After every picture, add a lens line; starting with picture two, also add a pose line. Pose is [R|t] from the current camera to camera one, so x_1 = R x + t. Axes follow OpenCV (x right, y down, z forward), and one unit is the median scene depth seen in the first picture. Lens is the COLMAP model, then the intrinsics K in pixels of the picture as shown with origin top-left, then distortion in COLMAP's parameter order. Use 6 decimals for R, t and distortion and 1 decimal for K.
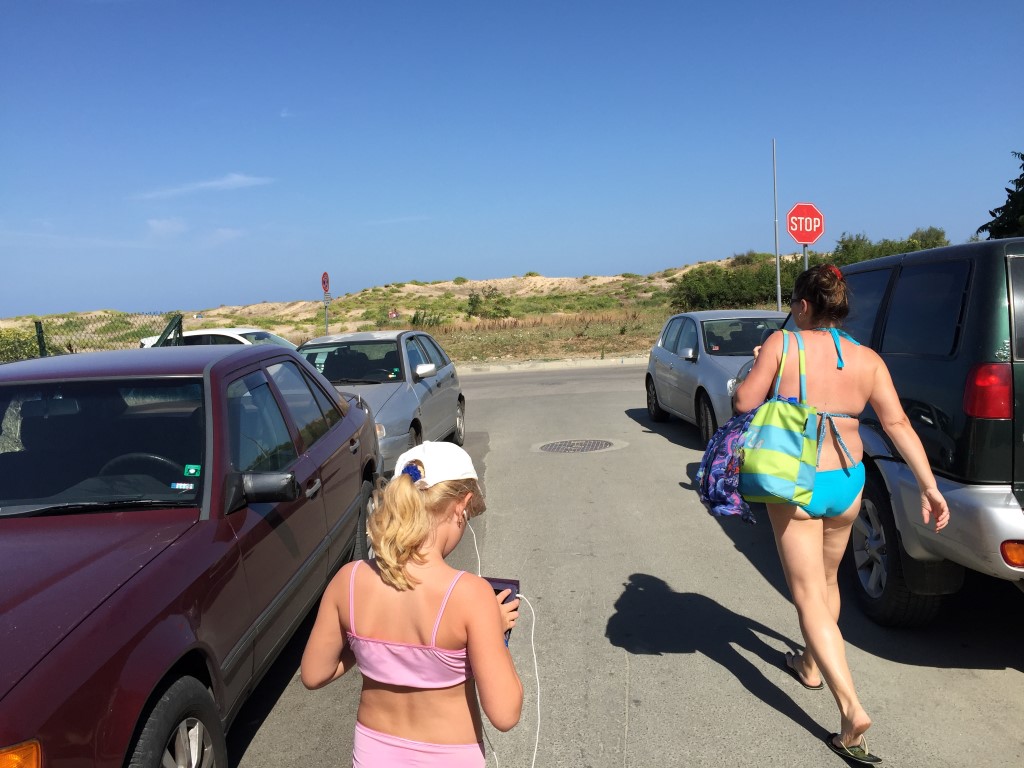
lens RADIAL K [[864.7, 0, 510.5], [0, 864.7, 391.7], [0, 0, 1]] dist [0.062651, -0.074507]
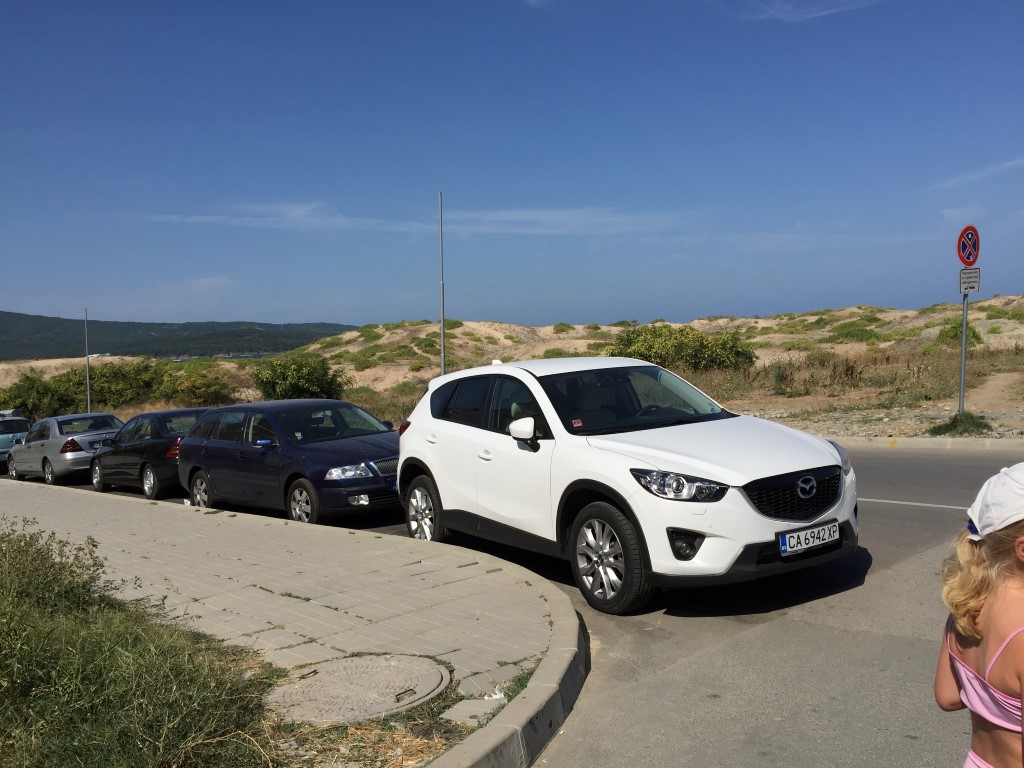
lens RADIAL K [[864.7, 0, 511.1], [0, 864.7, 401.1], [0, 0, 1]] dist [0.062651, -0.074507]
pose [[0.663497, 0.052308, -0.746348, 0.000046], [-0.039640, 0.998610, 0.034748, -0.012712], [0.747128, 0.006530, 0.664648, 0.139955]]
